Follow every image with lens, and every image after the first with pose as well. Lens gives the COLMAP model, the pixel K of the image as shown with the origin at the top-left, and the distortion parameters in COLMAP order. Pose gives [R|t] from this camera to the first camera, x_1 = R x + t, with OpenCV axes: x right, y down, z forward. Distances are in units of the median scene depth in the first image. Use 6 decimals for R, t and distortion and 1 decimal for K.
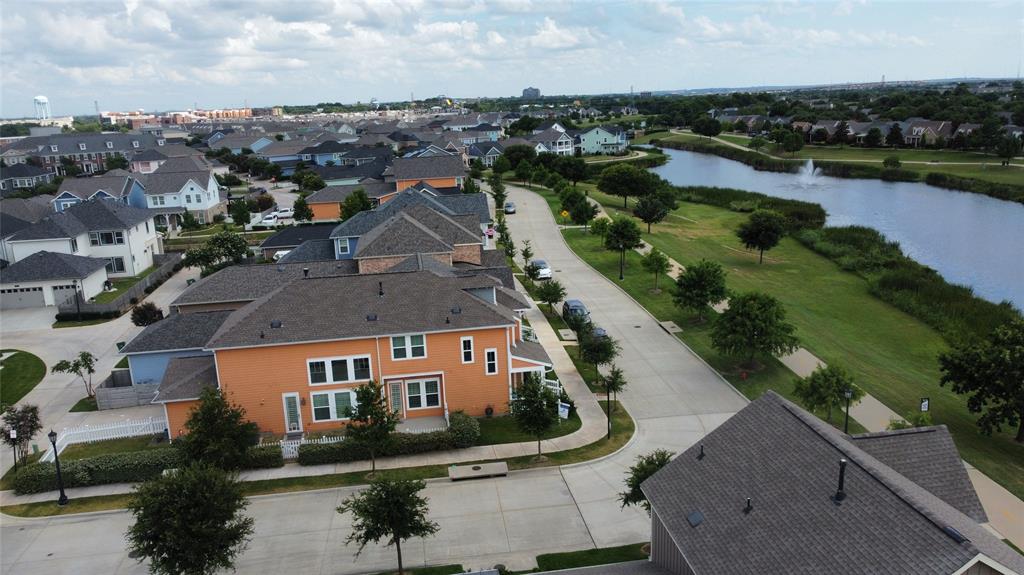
lens RADIAL K [[773.5, 0, 510.6], [0, 773.5, 293.7], [0, 0, 1]] dist [0.005501, -0.008298]
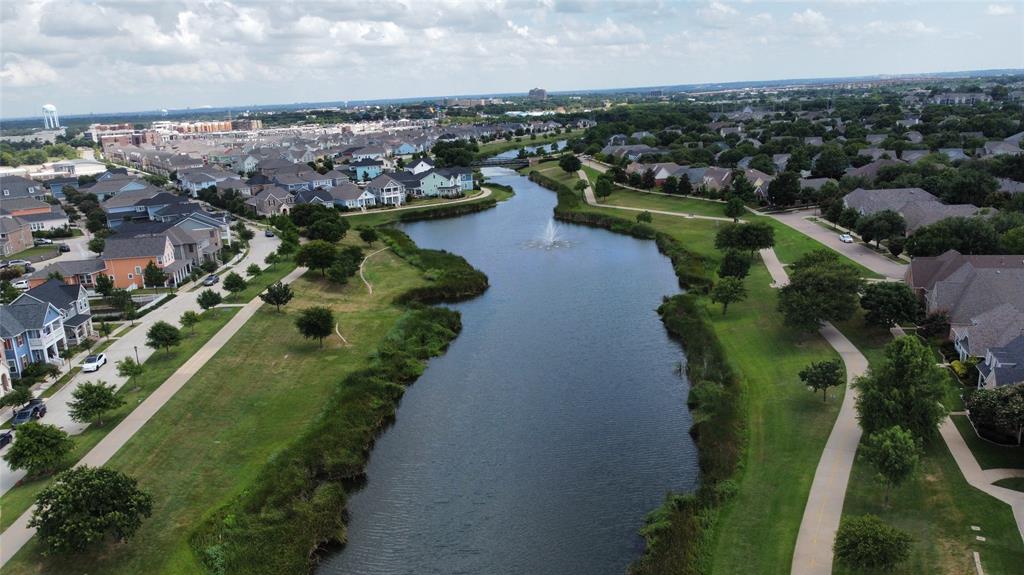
lens RADIAL K [[773.5, 0, 510.6], [0, 773.5, 293.7], [0, 0, 1]] dist [0.005501, -0.008298]
pose [[0.999281, 0.003386, -0.037775, 0.540891], [-0.003101, 0.999966, 0.007585, -0.109903], [0.037800, -0.007463, 0.999257, -0.167425]]
